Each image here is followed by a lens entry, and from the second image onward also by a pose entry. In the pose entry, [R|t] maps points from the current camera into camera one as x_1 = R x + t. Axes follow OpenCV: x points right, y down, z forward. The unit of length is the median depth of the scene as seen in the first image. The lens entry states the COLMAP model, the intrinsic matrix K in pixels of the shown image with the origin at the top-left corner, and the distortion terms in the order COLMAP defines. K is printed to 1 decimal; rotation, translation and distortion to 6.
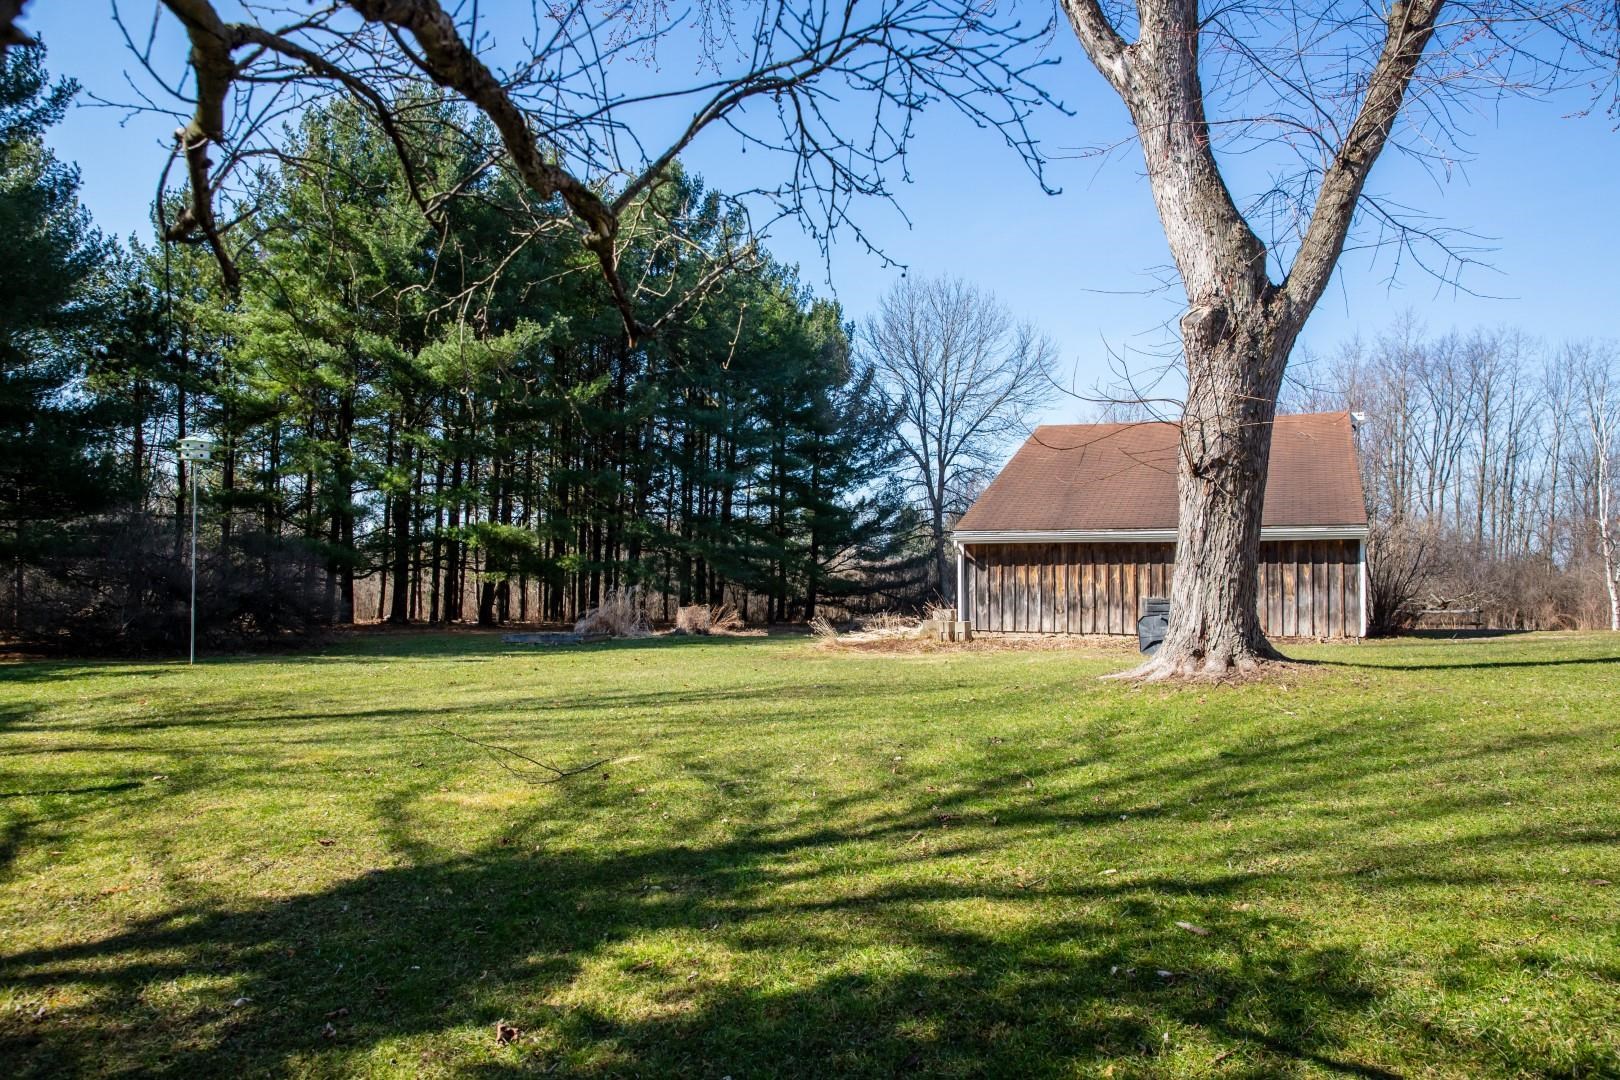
lens RADIAL K [[1109.4, 0, 811.4], [0, 1109.4, 535.1], [0, 0, 1]] dist [-0.073834, 0.019919]
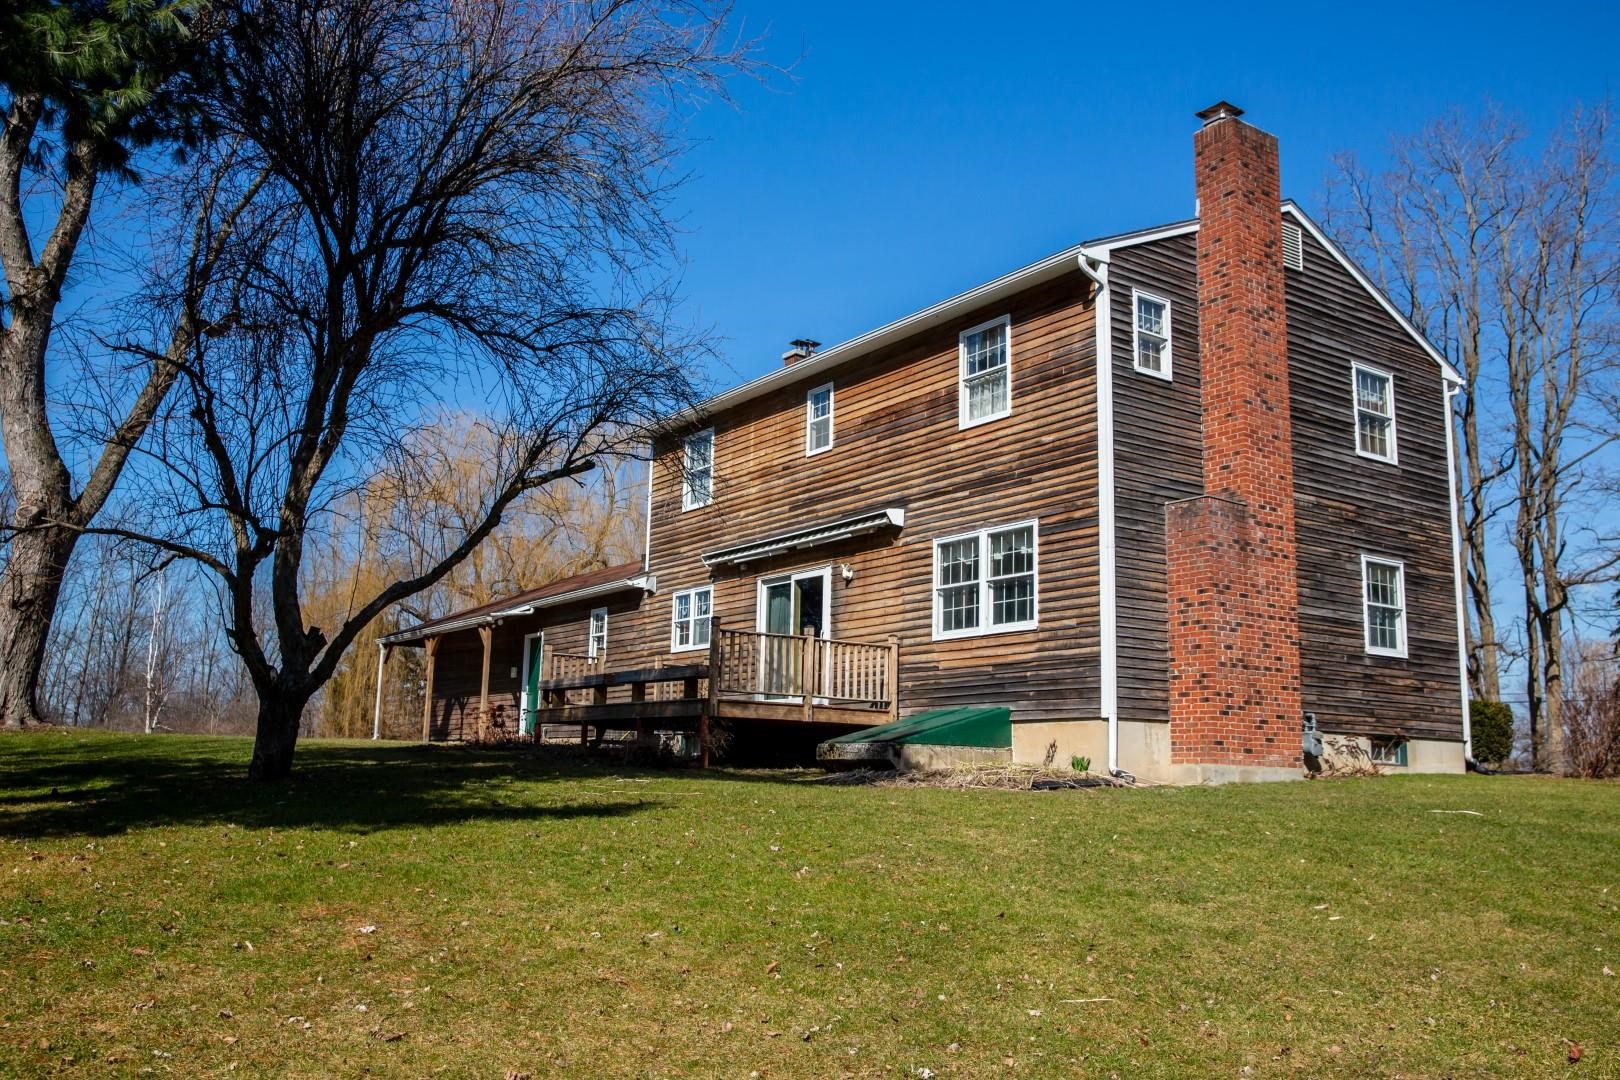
lens RADIAL K [[1369.8, 0, 808.8], [0, 1369.8, 536.1], [0, 0, 1]] dist [-0.020916, 0.002963]
pose [[0.438506, 0.166173, 0.883232, -0.498339], [-0.061331, 0.986000, -0.155059, 0.043817], [-0.896633, 0.013824, 0.442558, -0.510780]]
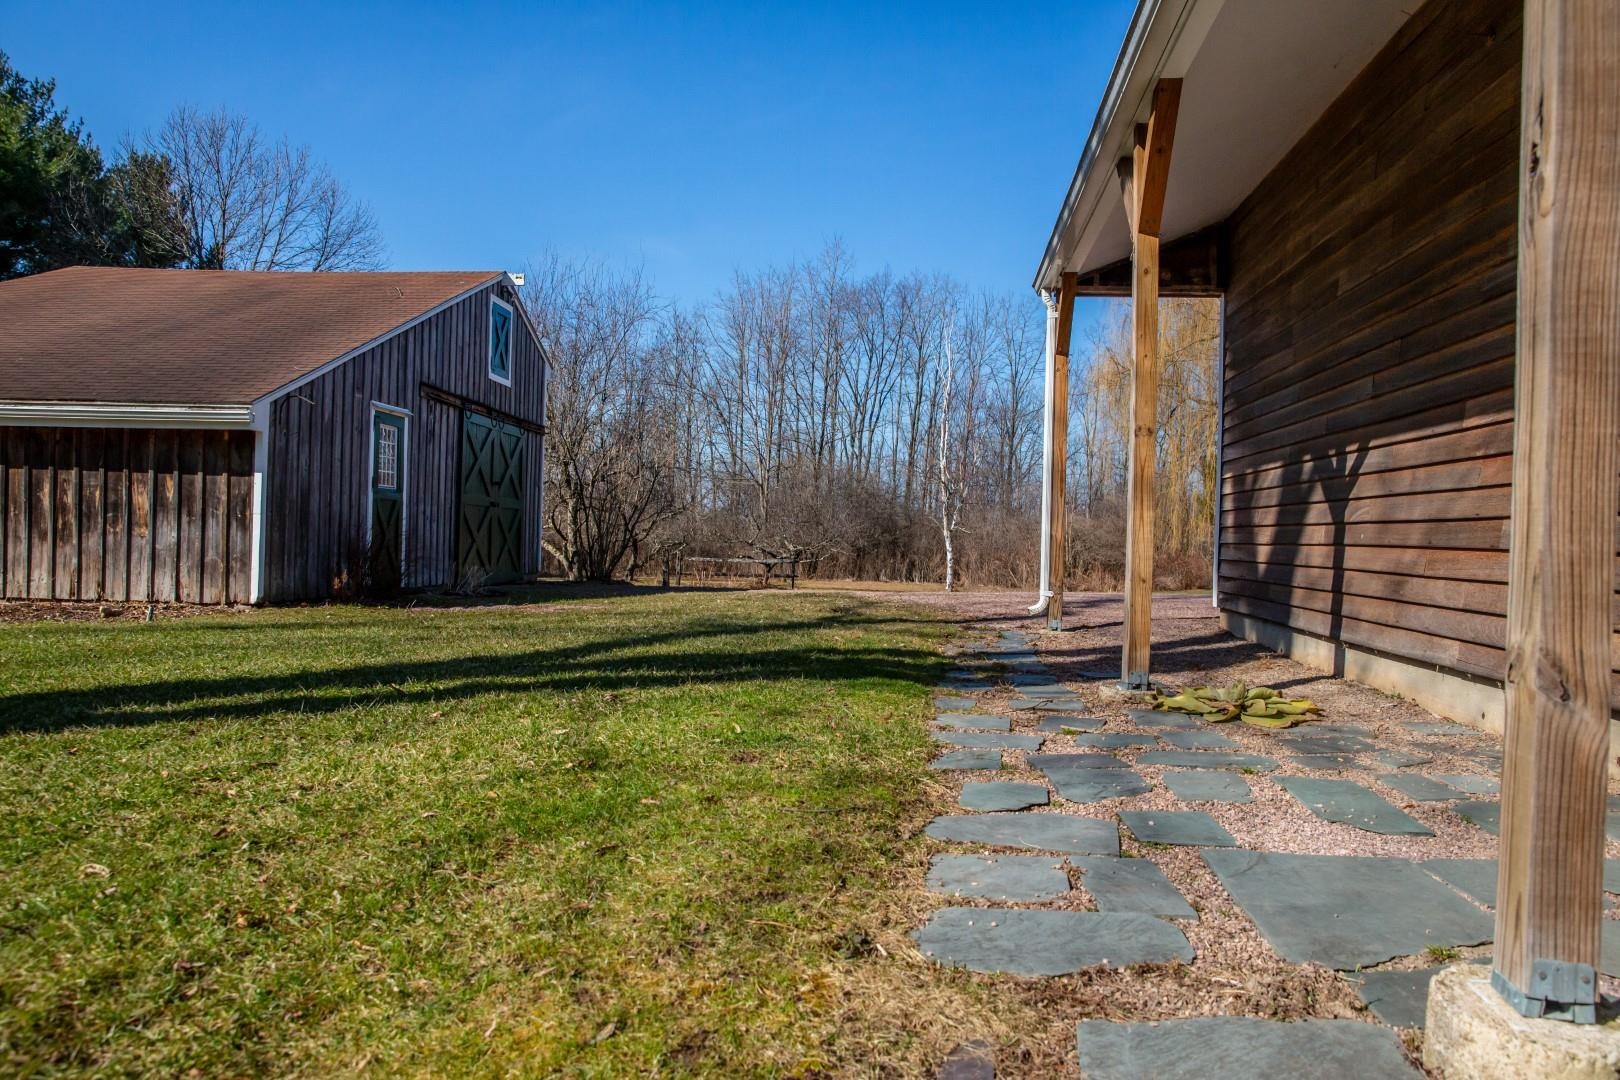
lens RADIAL K [[1109.4, 0, 813.9], [0, 1109.4, 546.2], [0, 0, 1]] dist [-0.073834, 0.019919]
pose [[0.918851, 0.017640, 0.394211, 0.546531], [-0.043216, 0.997490, 0.056095, 0.018364], [-0.392232, -0.068579, 0.917307, 0.359133]]
